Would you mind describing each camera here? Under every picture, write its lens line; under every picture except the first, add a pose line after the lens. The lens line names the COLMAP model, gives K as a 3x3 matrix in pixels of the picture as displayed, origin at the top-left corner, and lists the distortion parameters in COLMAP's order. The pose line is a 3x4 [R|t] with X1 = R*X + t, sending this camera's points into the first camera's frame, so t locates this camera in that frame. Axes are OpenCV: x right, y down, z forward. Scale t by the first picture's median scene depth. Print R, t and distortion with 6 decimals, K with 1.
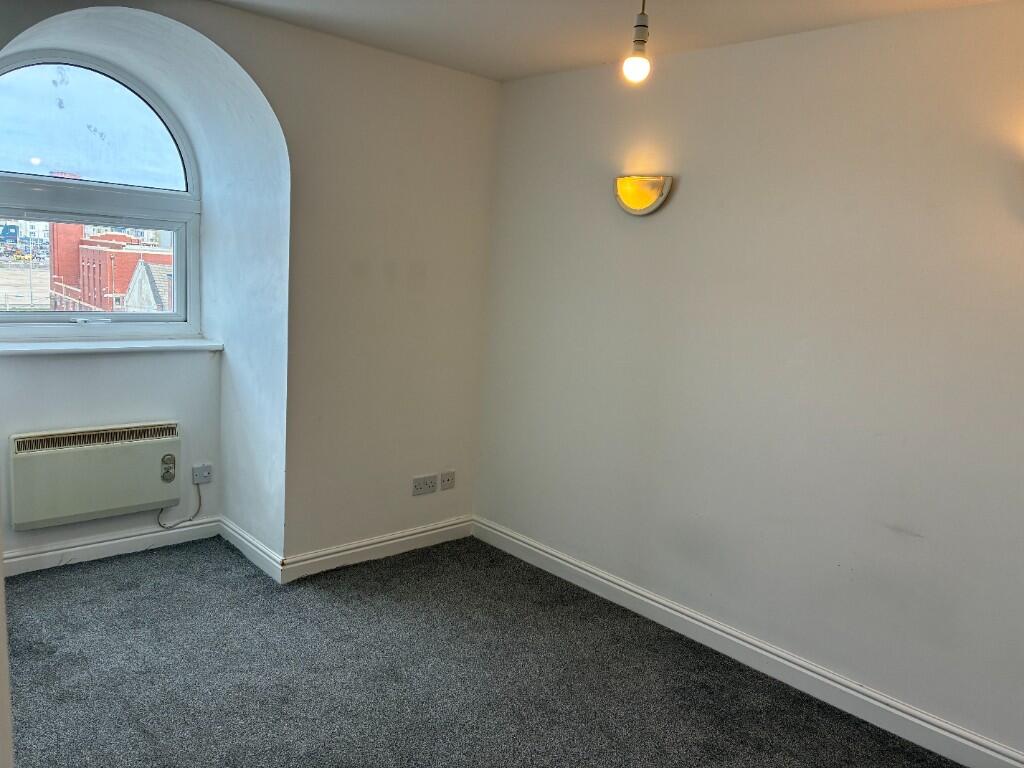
lens RADIAL K [[772.1, 0, 515.4], [0, 772.1, 386.5], [0, 0, 1]] dist [-0.006541, -0.013144]
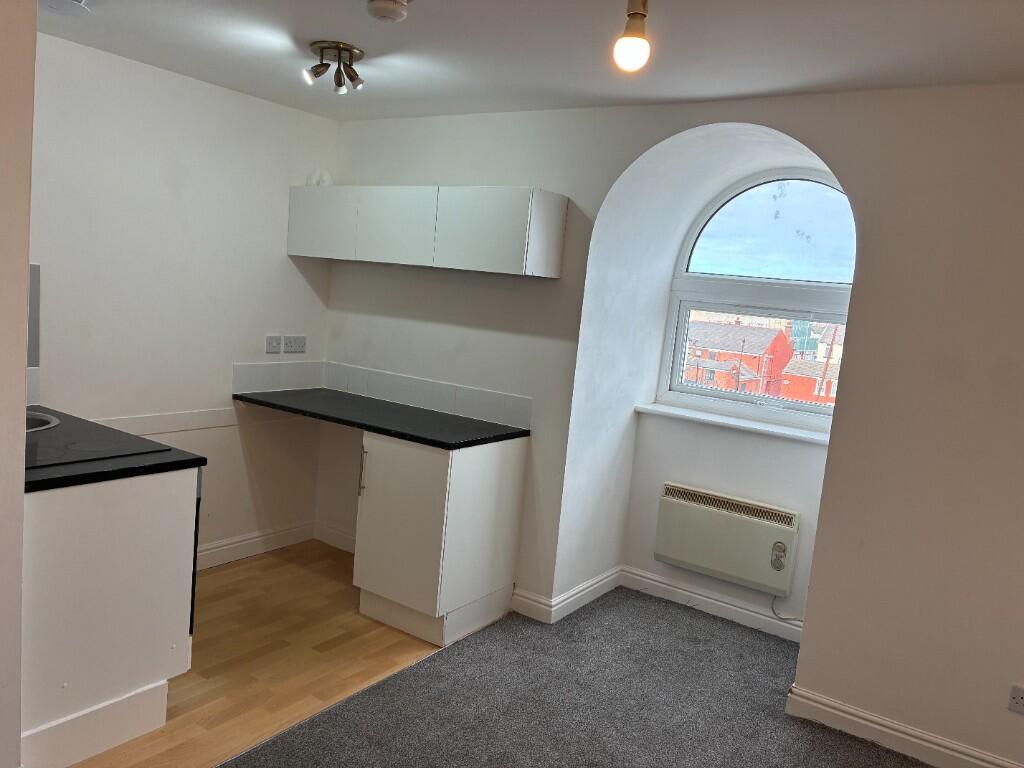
lens RADIAL K [[772.1, 0, 515.4], [0, 772.1, 386.5], [0, 0, 1]] dist [-0.006541, -0.013144]
pose [[0.212843, 0.073551, -0.974314, 0.453721], [-0.239434, 0.970686, 0.020972, -0.048563], [0.947296, 0.228820, 0.224214, 0.419632]]
